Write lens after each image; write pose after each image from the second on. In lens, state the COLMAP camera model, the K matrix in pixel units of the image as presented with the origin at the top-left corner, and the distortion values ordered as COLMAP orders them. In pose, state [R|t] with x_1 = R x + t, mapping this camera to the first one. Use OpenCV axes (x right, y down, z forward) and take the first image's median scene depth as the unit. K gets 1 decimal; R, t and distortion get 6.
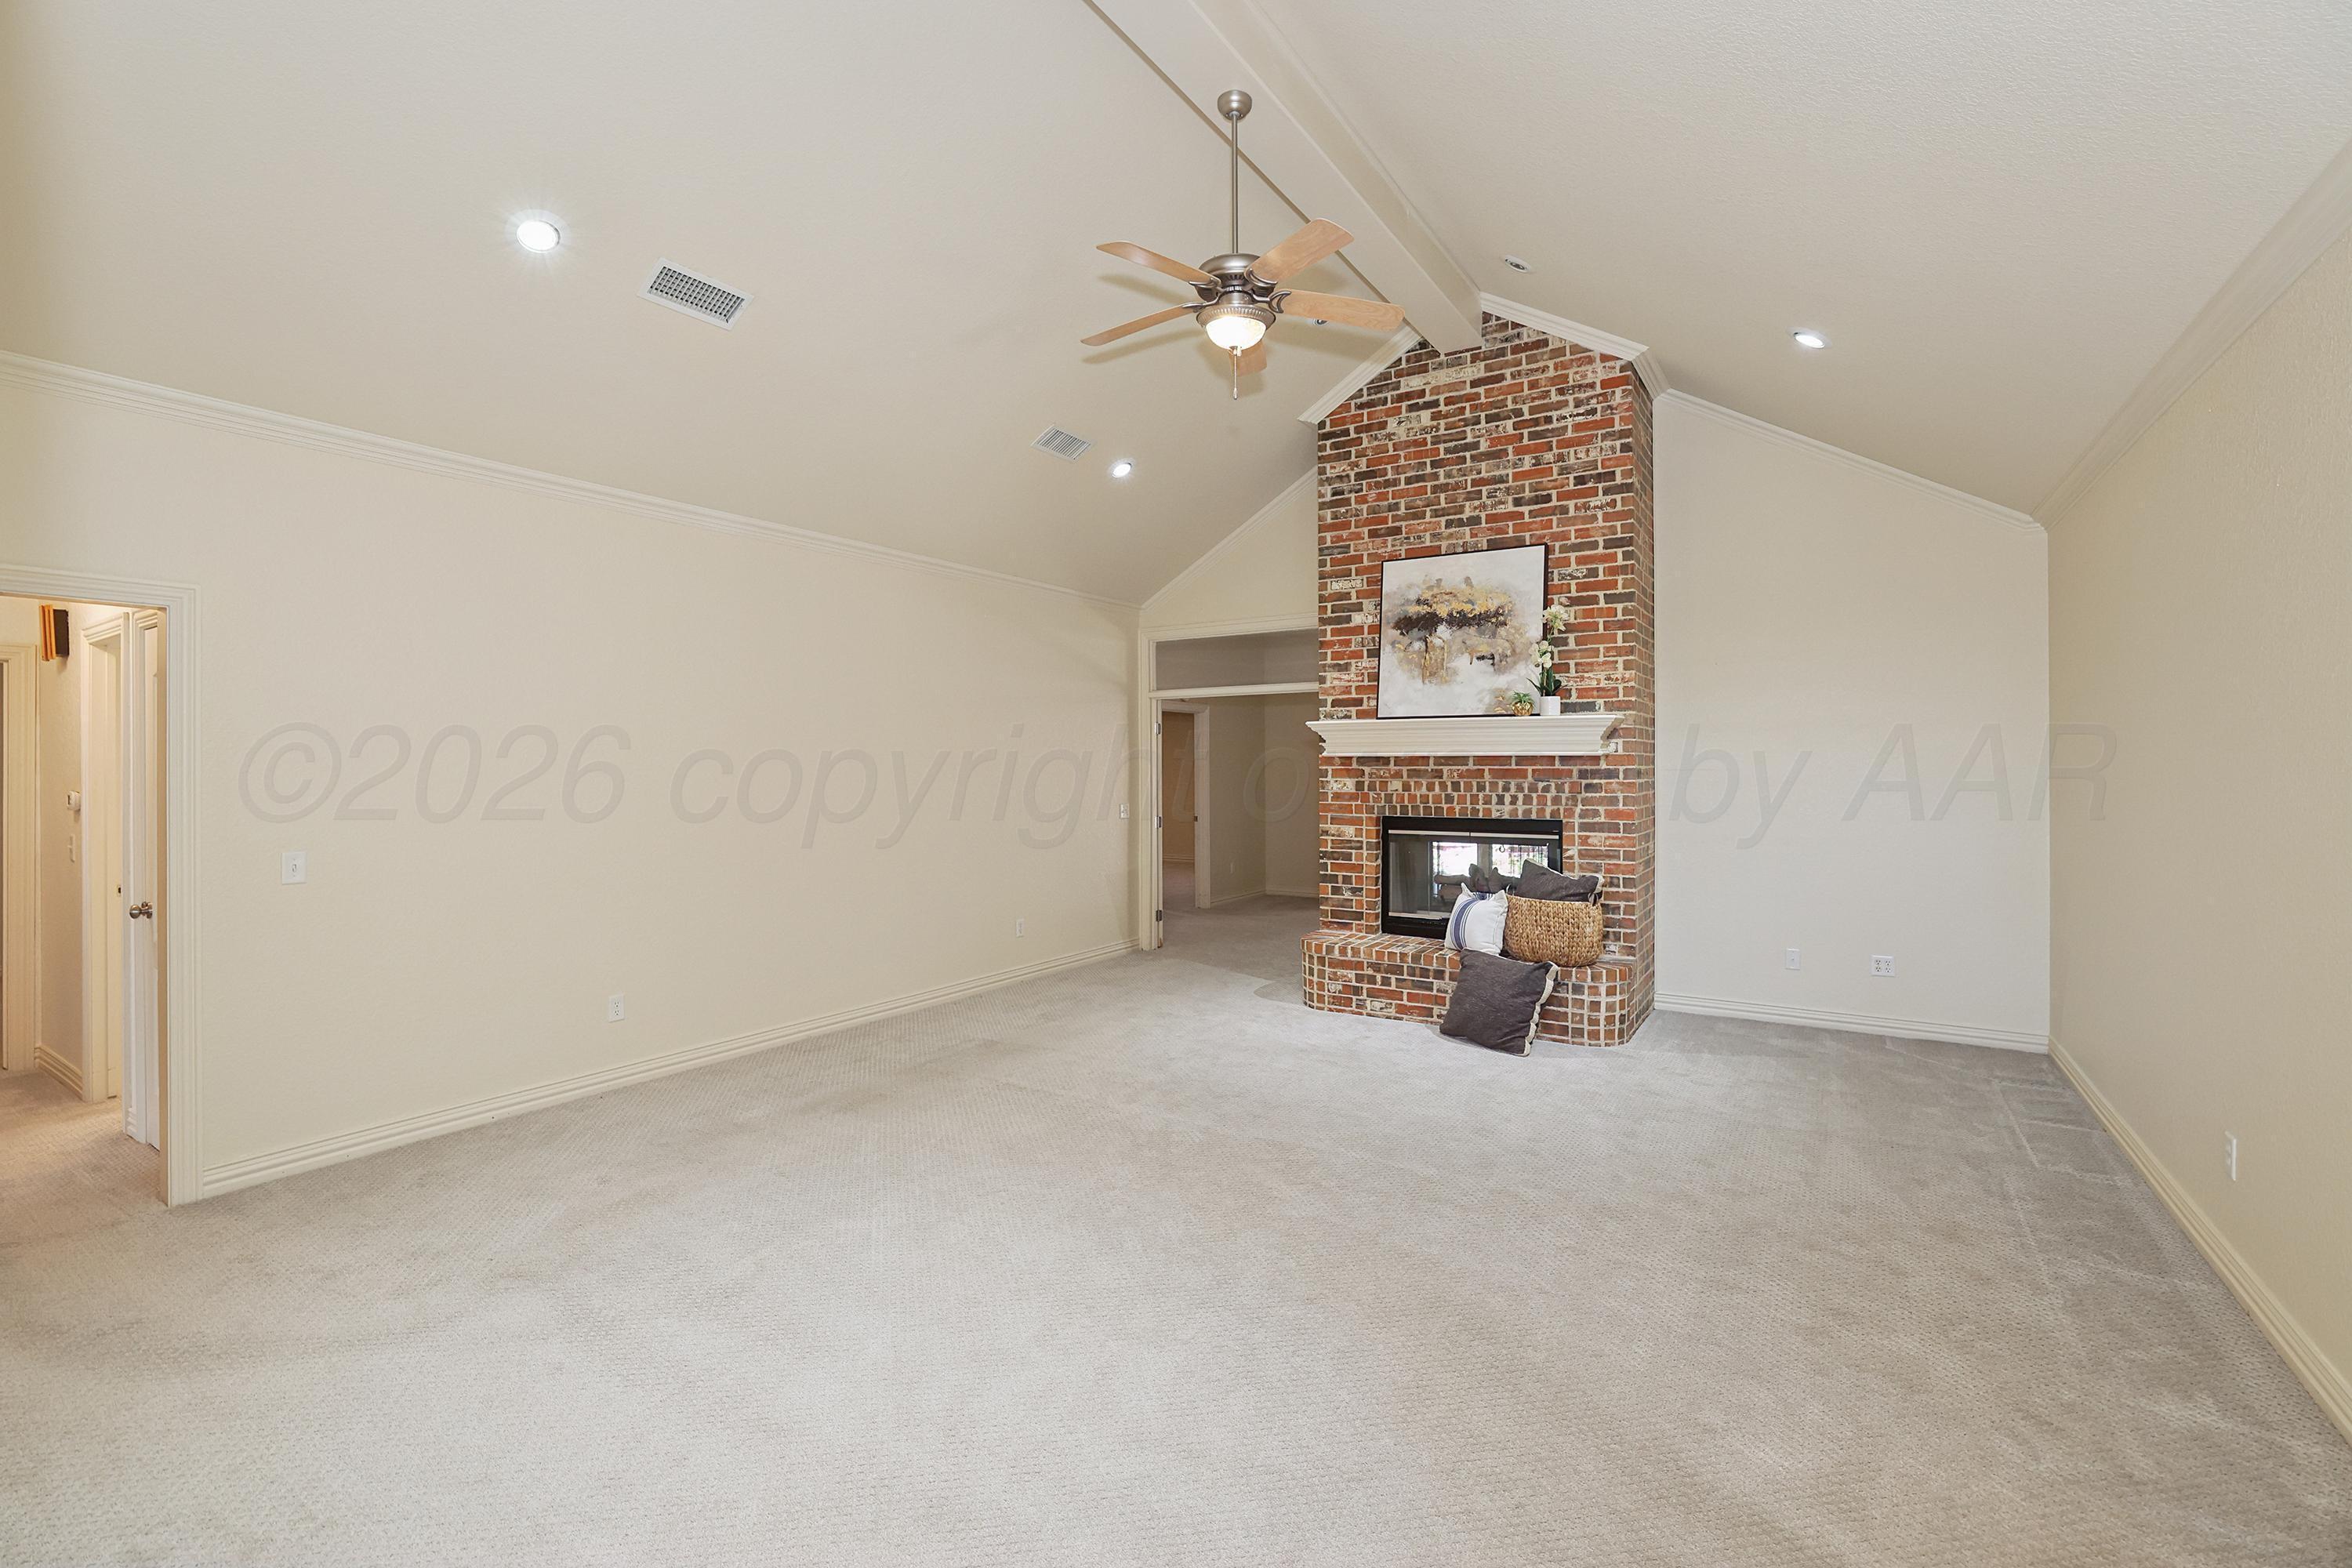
lens RADIAL K [[1028.5, 0, 1183.4], [0, 1028.5, 768.8], [0, 0, 1]] dist [-0.014221, 0.000187]
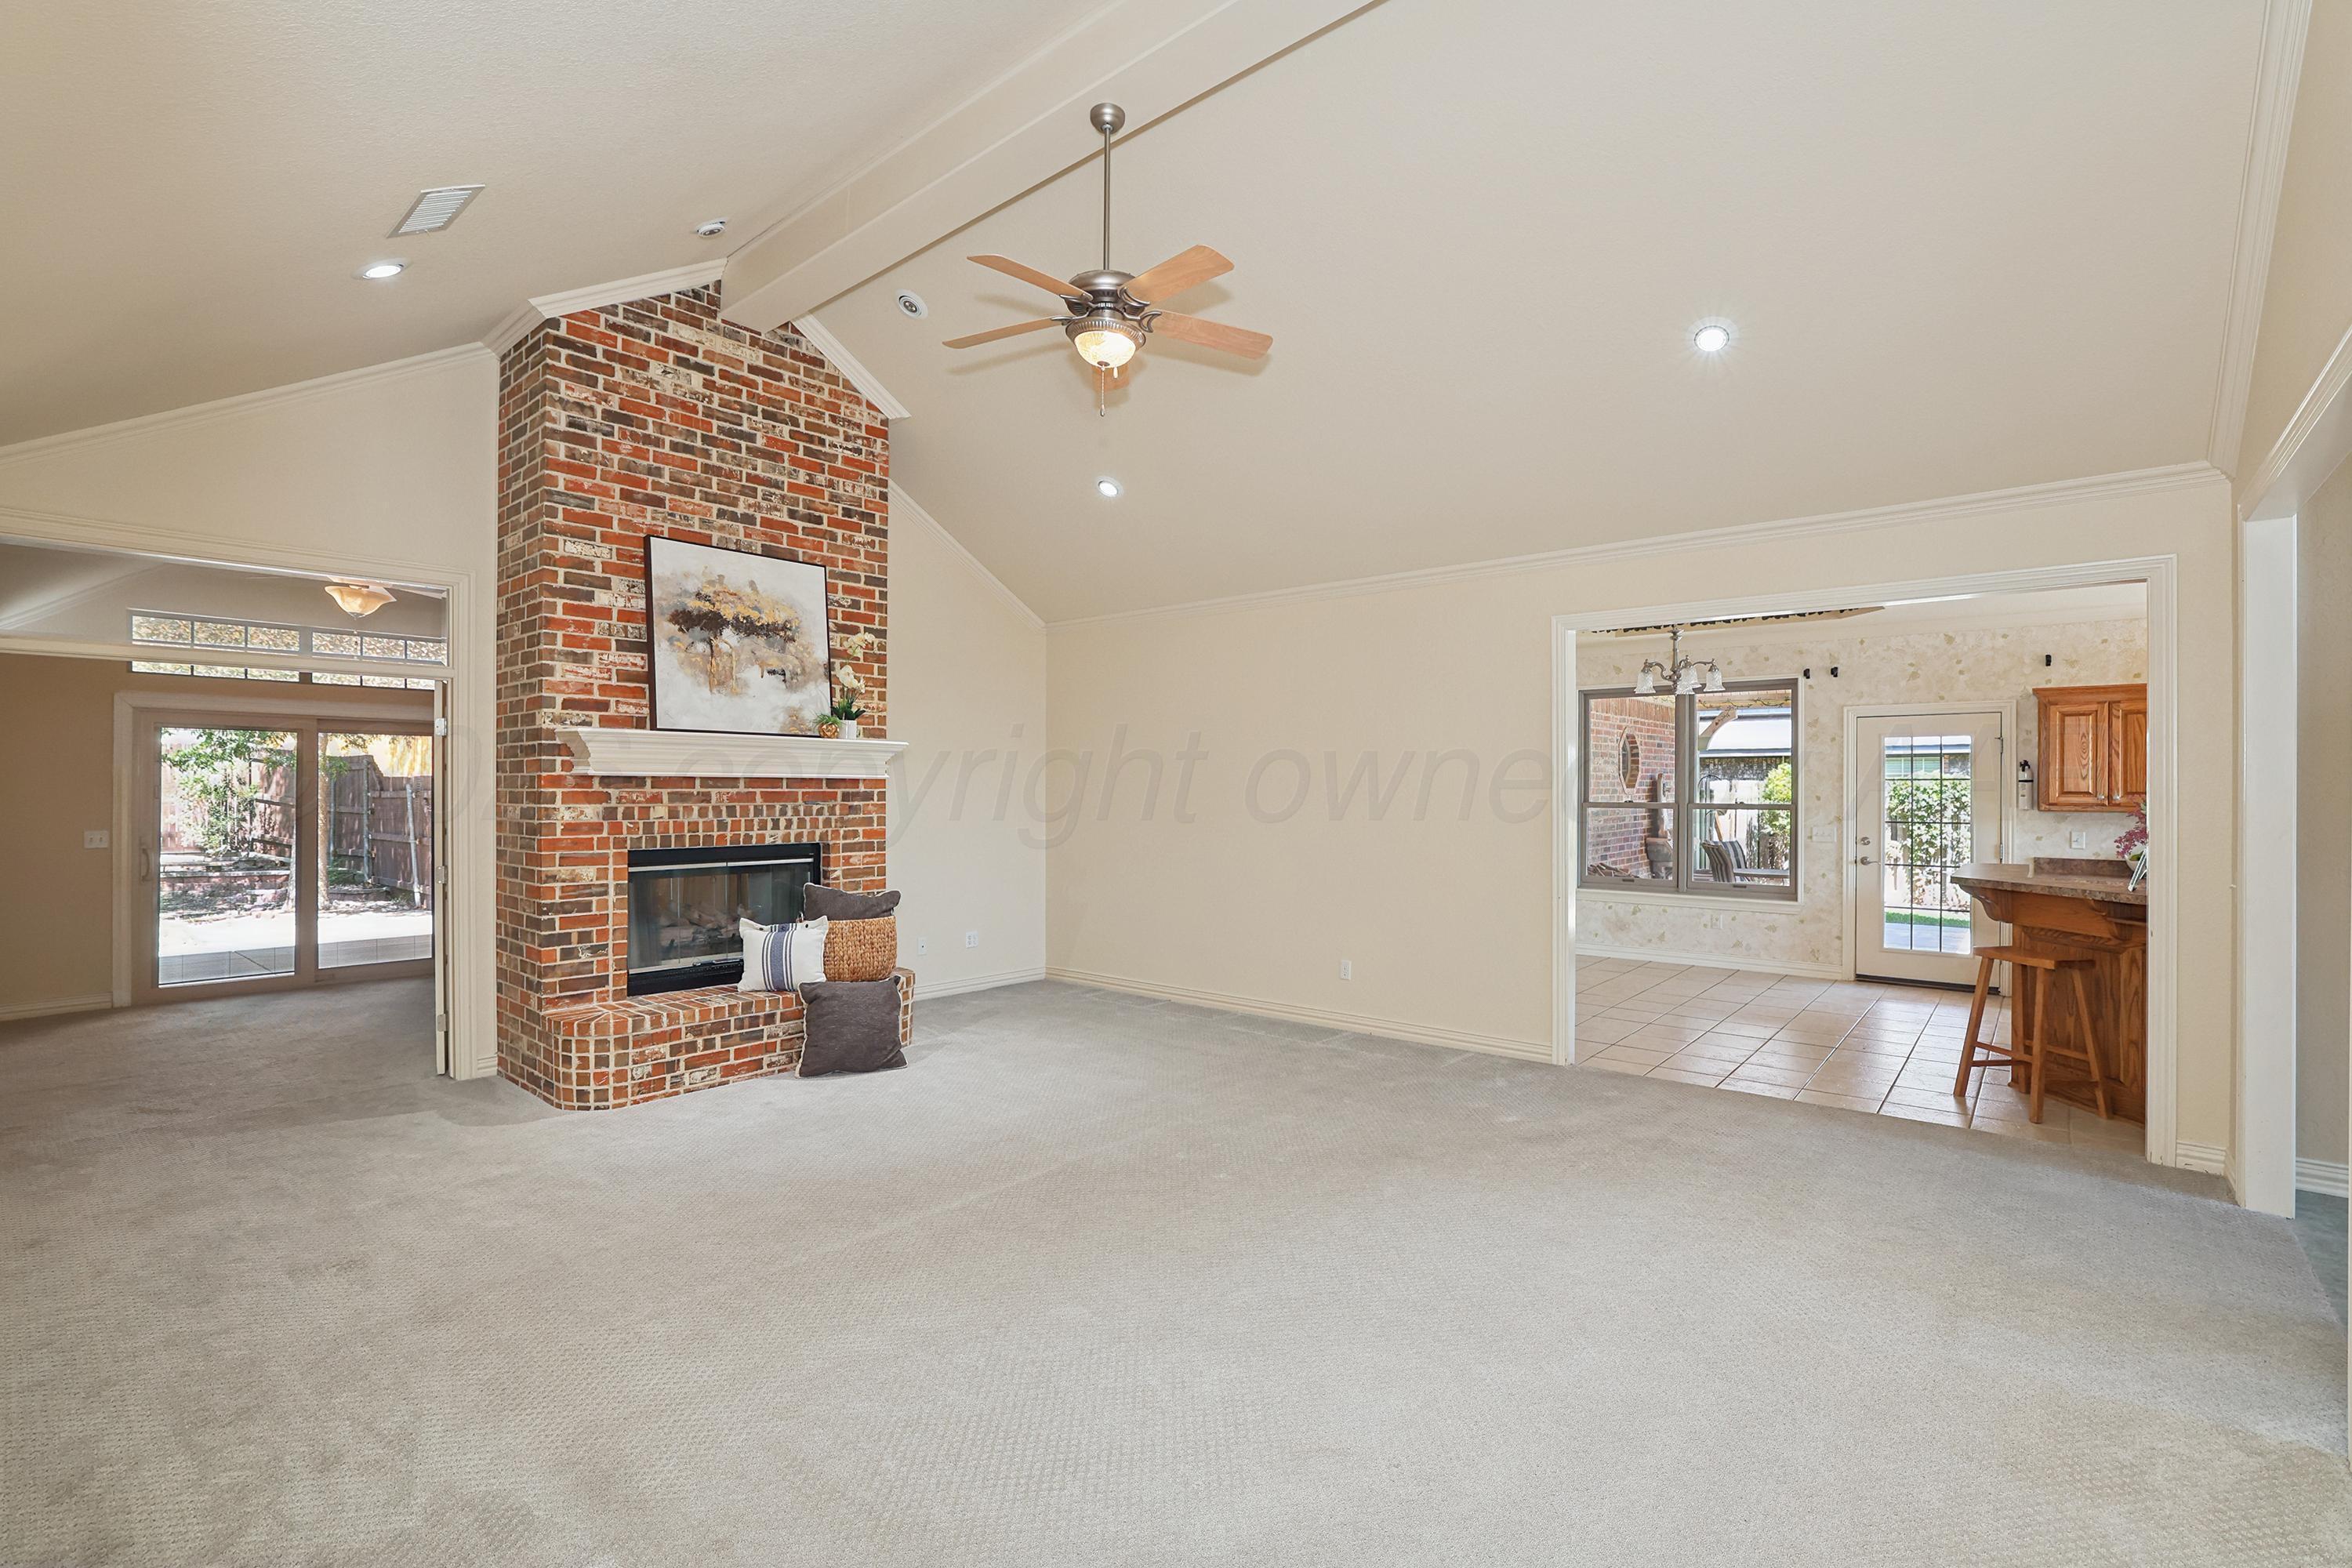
lens RADIAL K [[1087.8, 0, 1188.7], [0, 1087.8, 794.5], [0, 0, 1]] dist [-0.002719, 0.000046]
pose [[0.146260, -0.003616, 0.989240, -0.610534], [0.000115, 0.999993, 0.003638, -0.000813], [-0.989246, -0.000419, 0.146259, 0.468882]]
